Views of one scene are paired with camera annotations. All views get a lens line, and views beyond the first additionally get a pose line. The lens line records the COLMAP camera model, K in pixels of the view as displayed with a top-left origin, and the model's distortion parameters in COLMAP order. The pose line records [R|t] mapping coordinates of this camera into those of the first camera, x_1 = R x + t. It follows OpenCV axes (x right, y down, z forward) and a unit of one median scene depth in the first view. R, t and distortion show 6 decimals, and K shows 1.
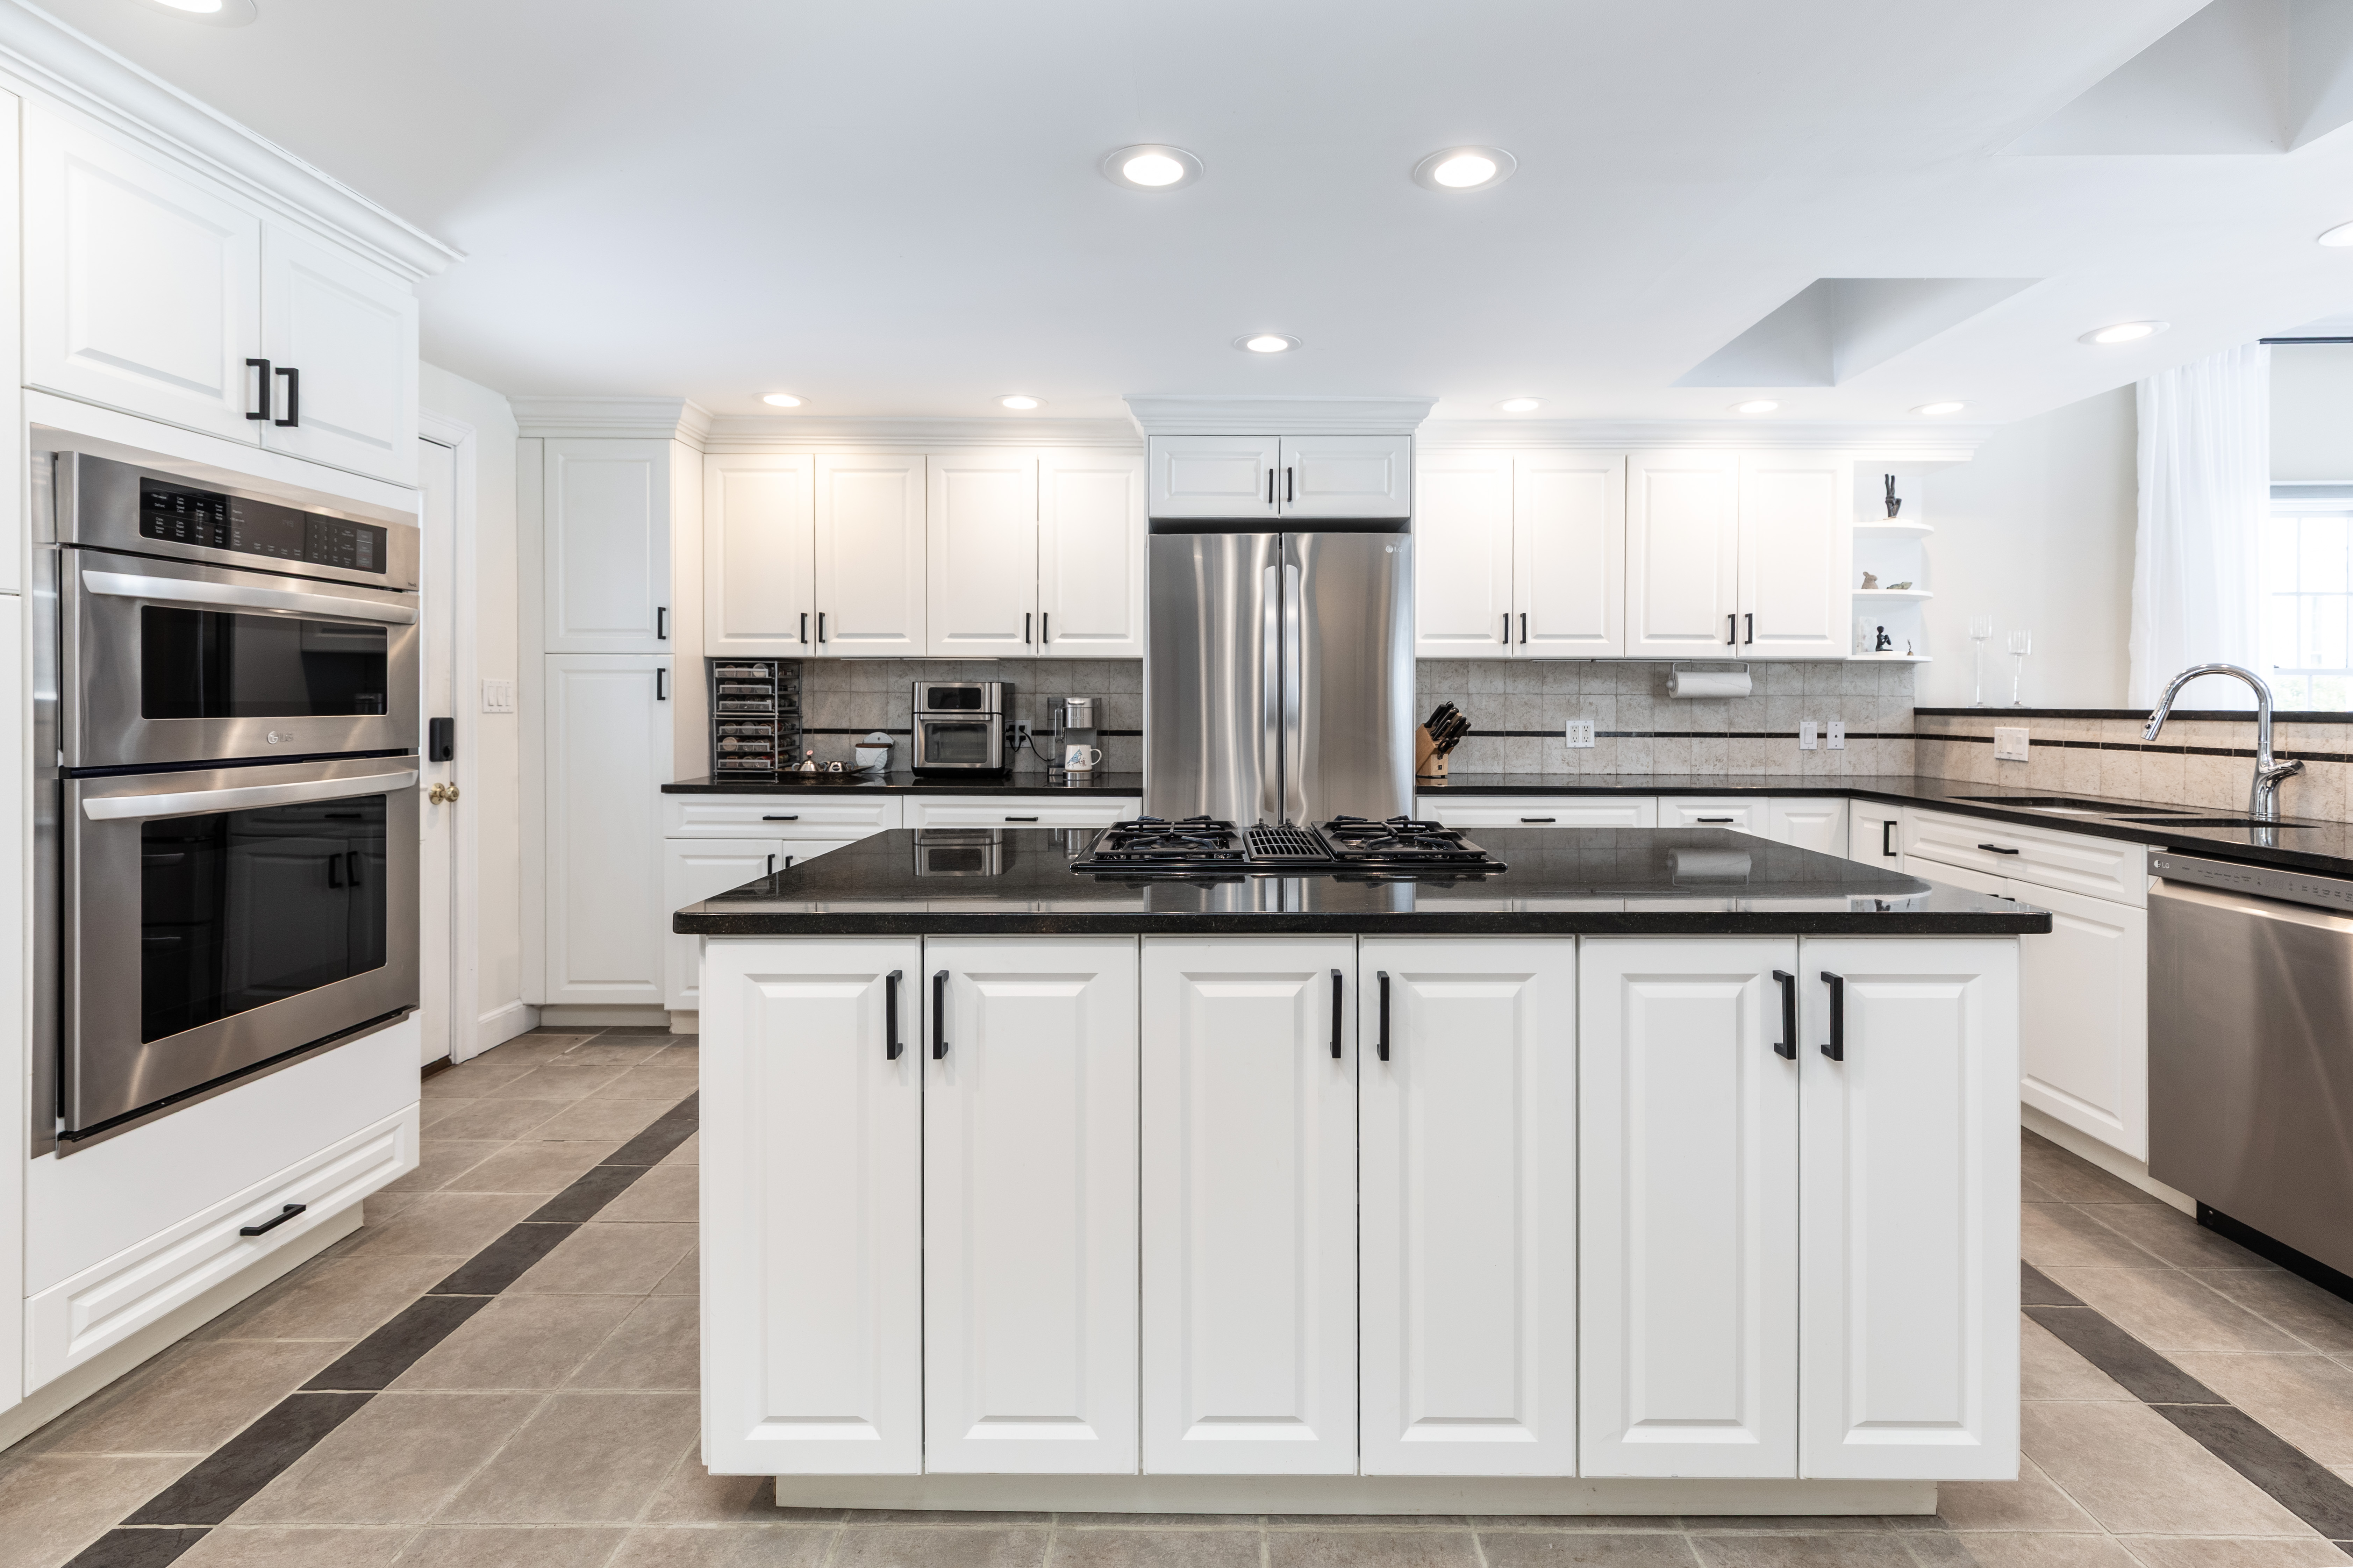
lens RADIAL K [[1069.5, 0, 1182.3], [0, 1069.5, 691.7], [0, 0, 1]] dist [-0.011305, -0.000358]
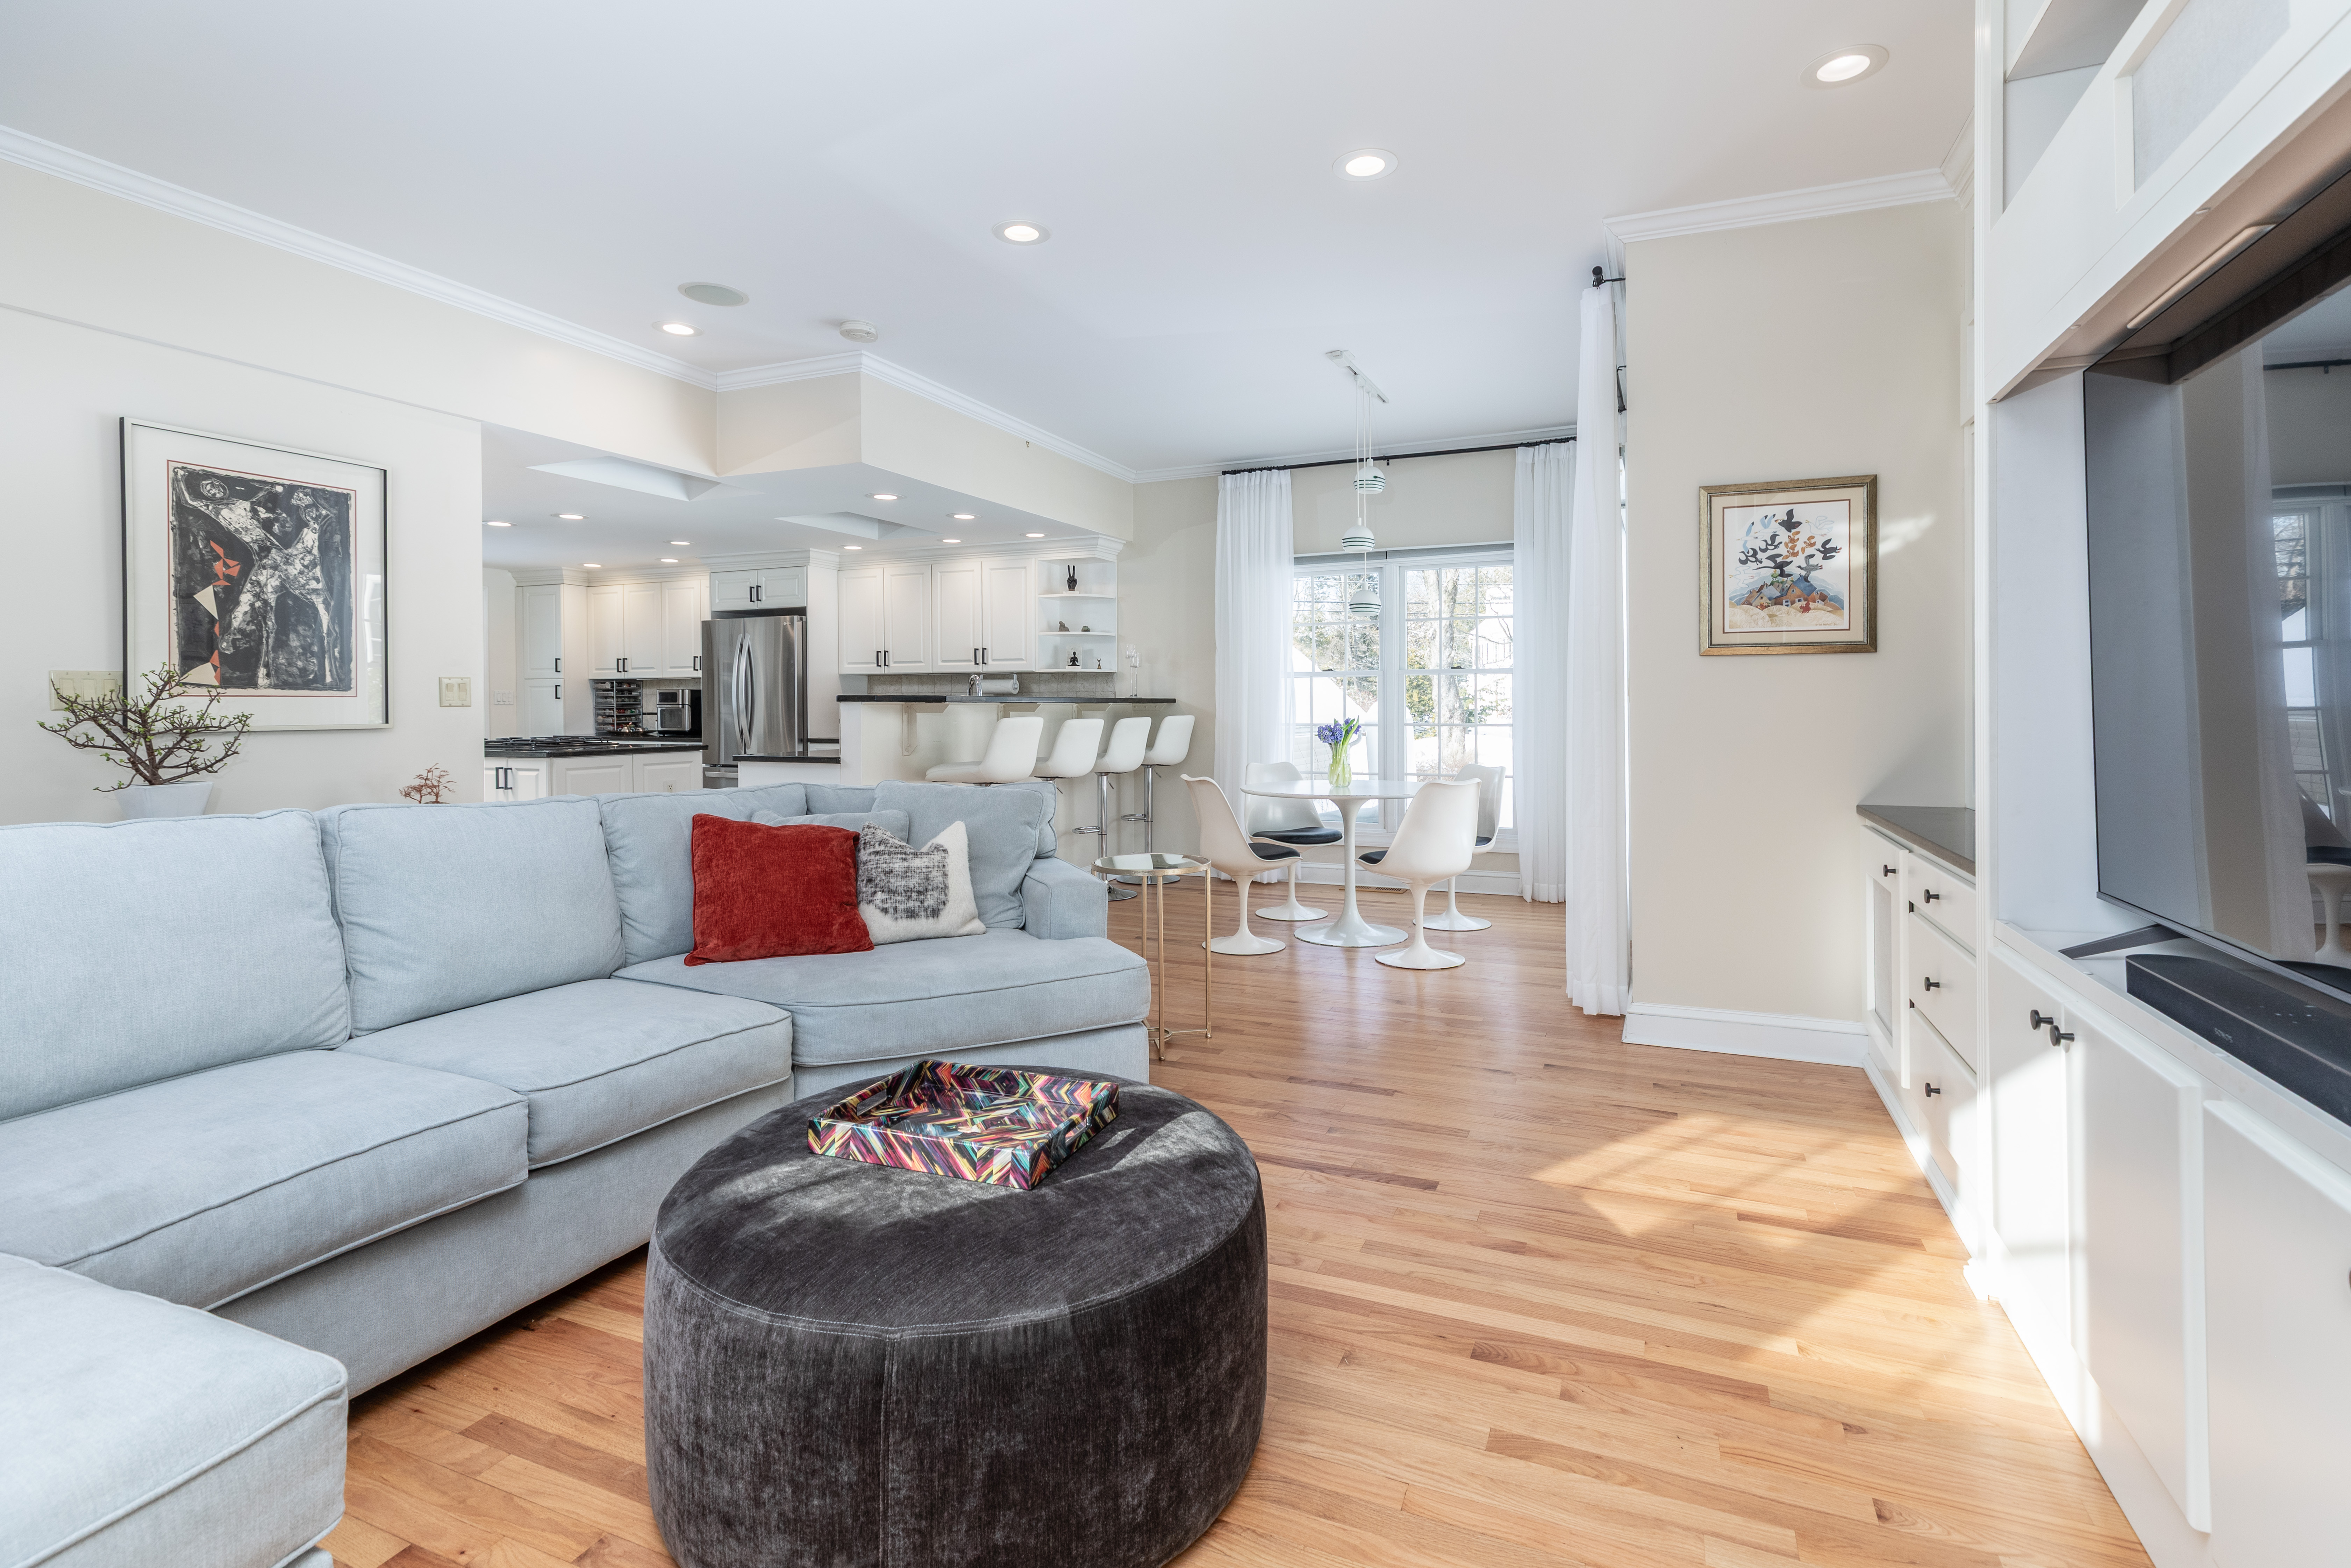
lens RADIAL K [[1083.0, 0, 1198.3], [0, 1083.0, 718.9], [0, 0, 1]] dist [0.000706, -0.000304]
pose [[0.927628, -0.000814, -0.373504, 1.470266], [0.004810, 0.999941, 0.009768, 0.031154], [0.373474, -0.010858, 0.927577, -0.563280]]
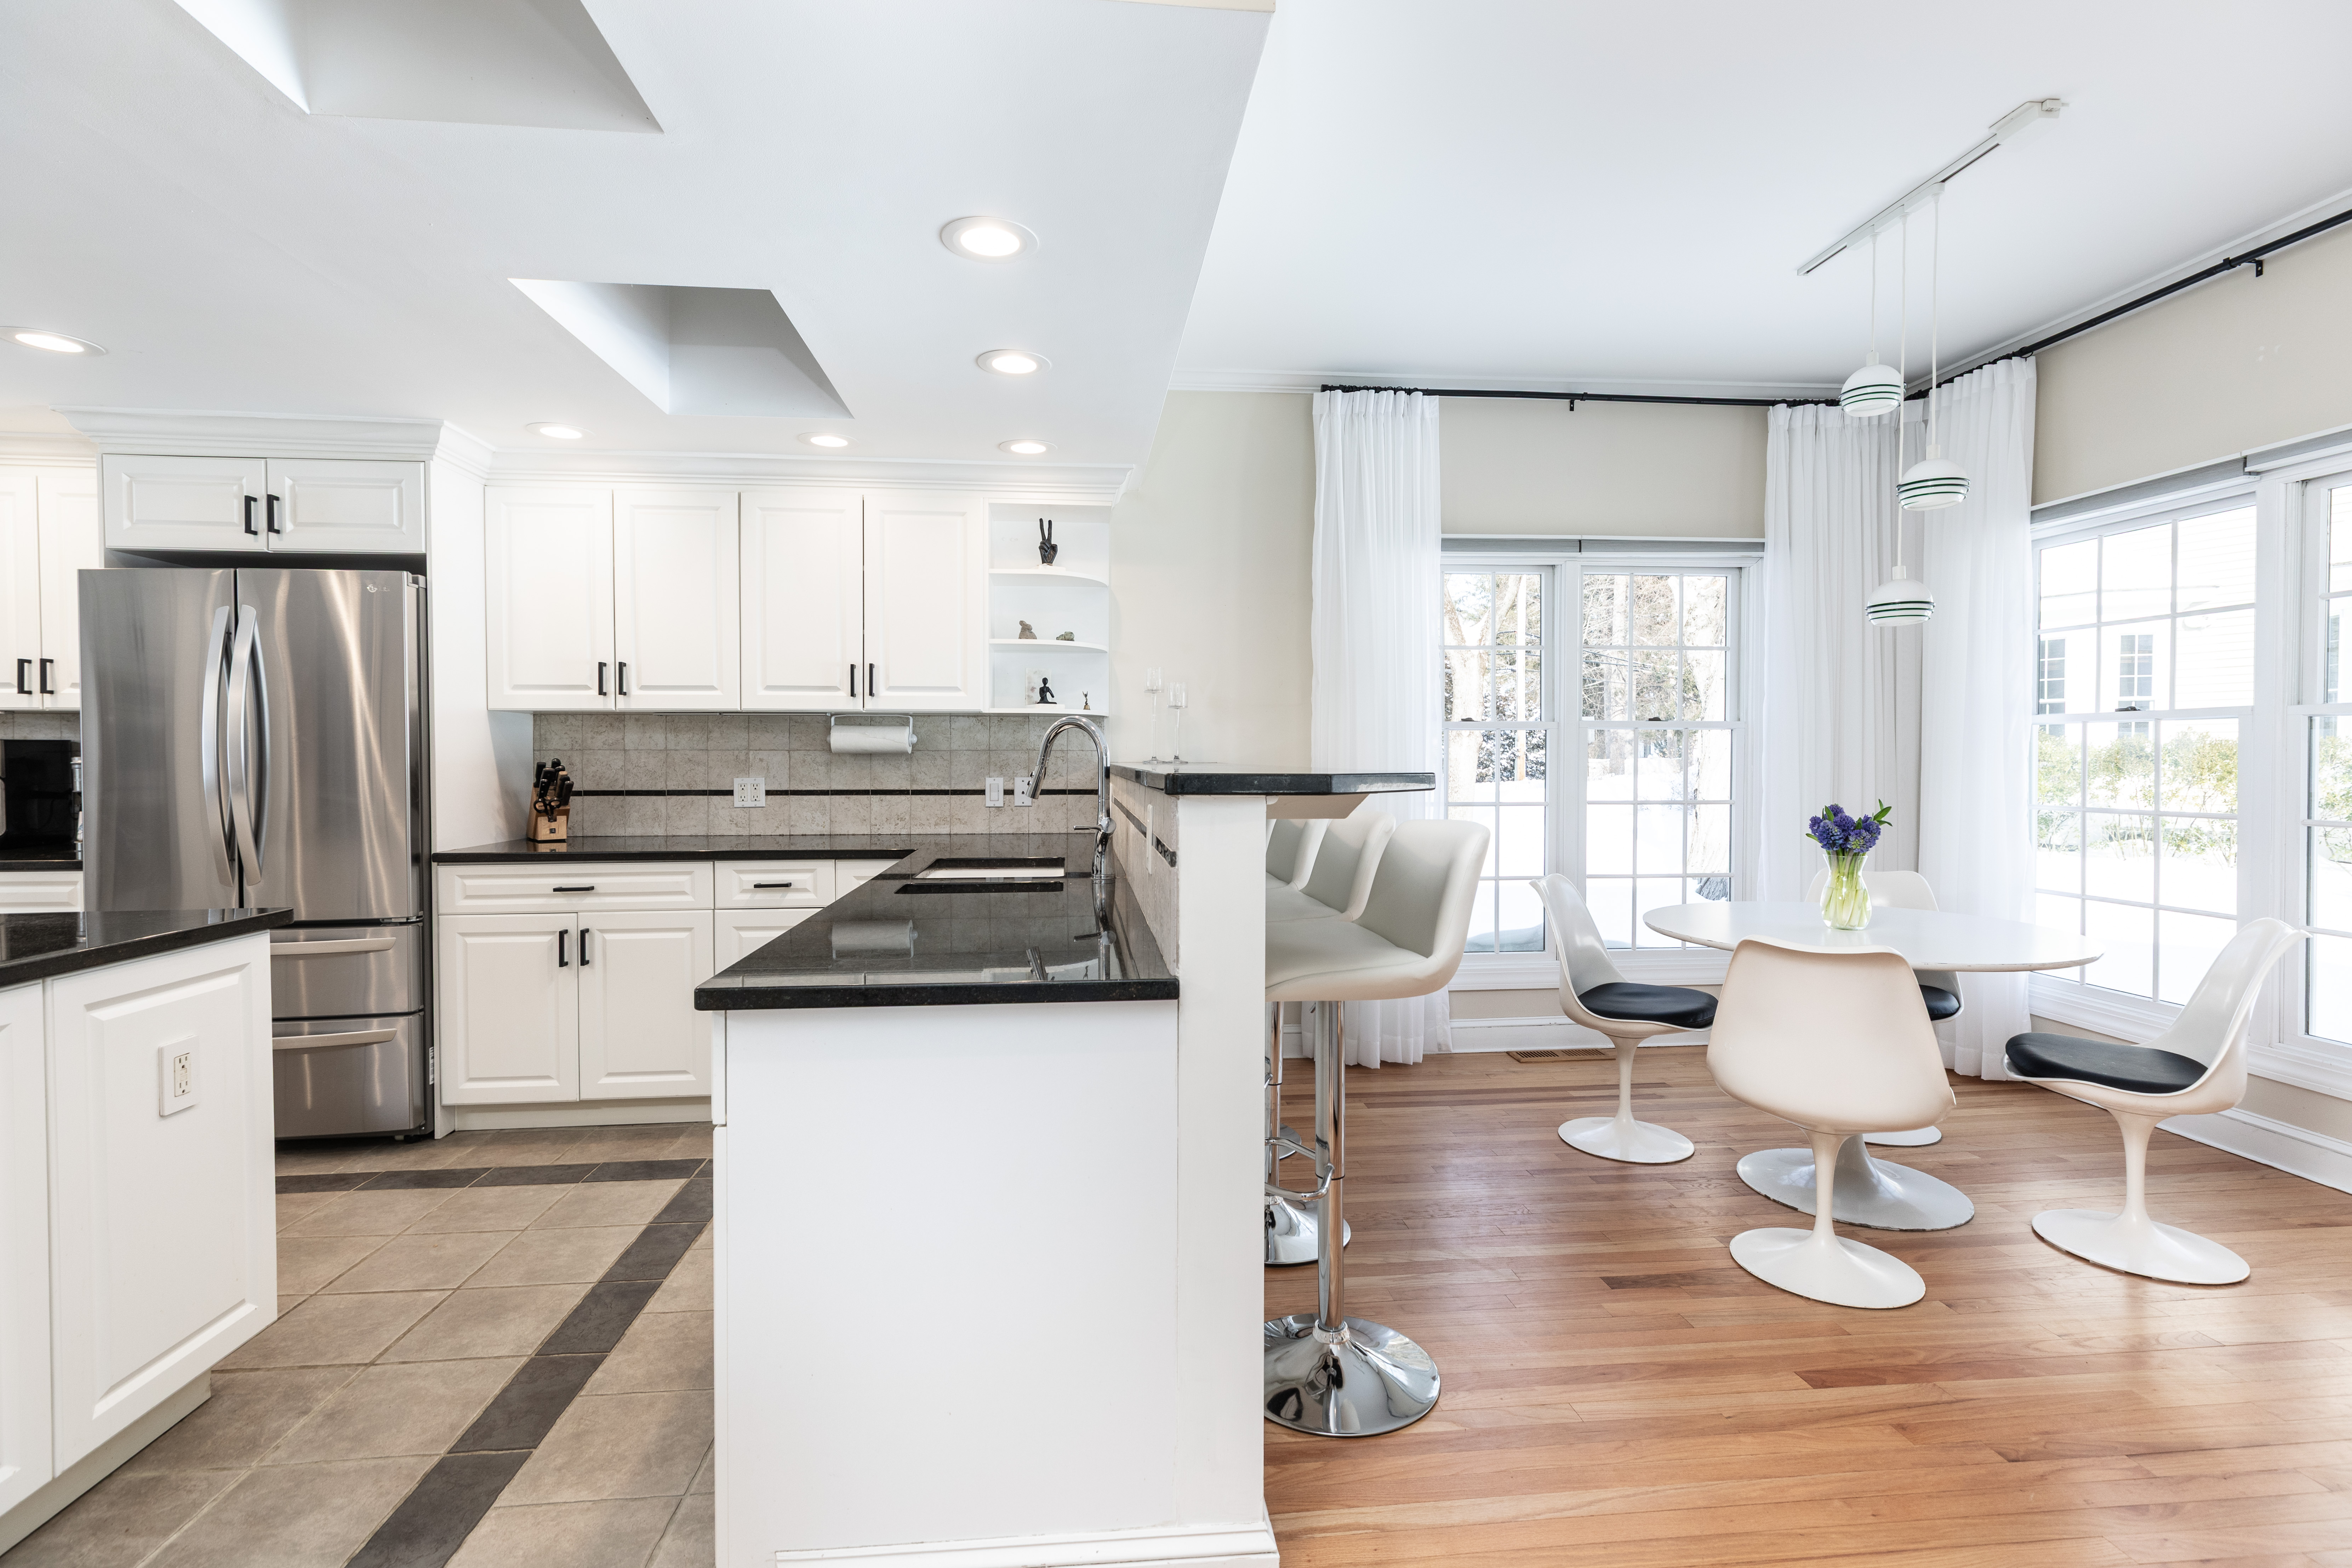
lens RADIAL K [[1111.6, 0, 1182.3], [0, 1111.6, 757.7], [0, 0, 1]] dist [0.002179, -0.000006]
pose [[0.991255, -0.004259, 0.131892, 0.628959], [0.003095, 0.999954, 0.009029, 0.001537], [-0.131924, -0.008541, 0.991223, -0.011626]]
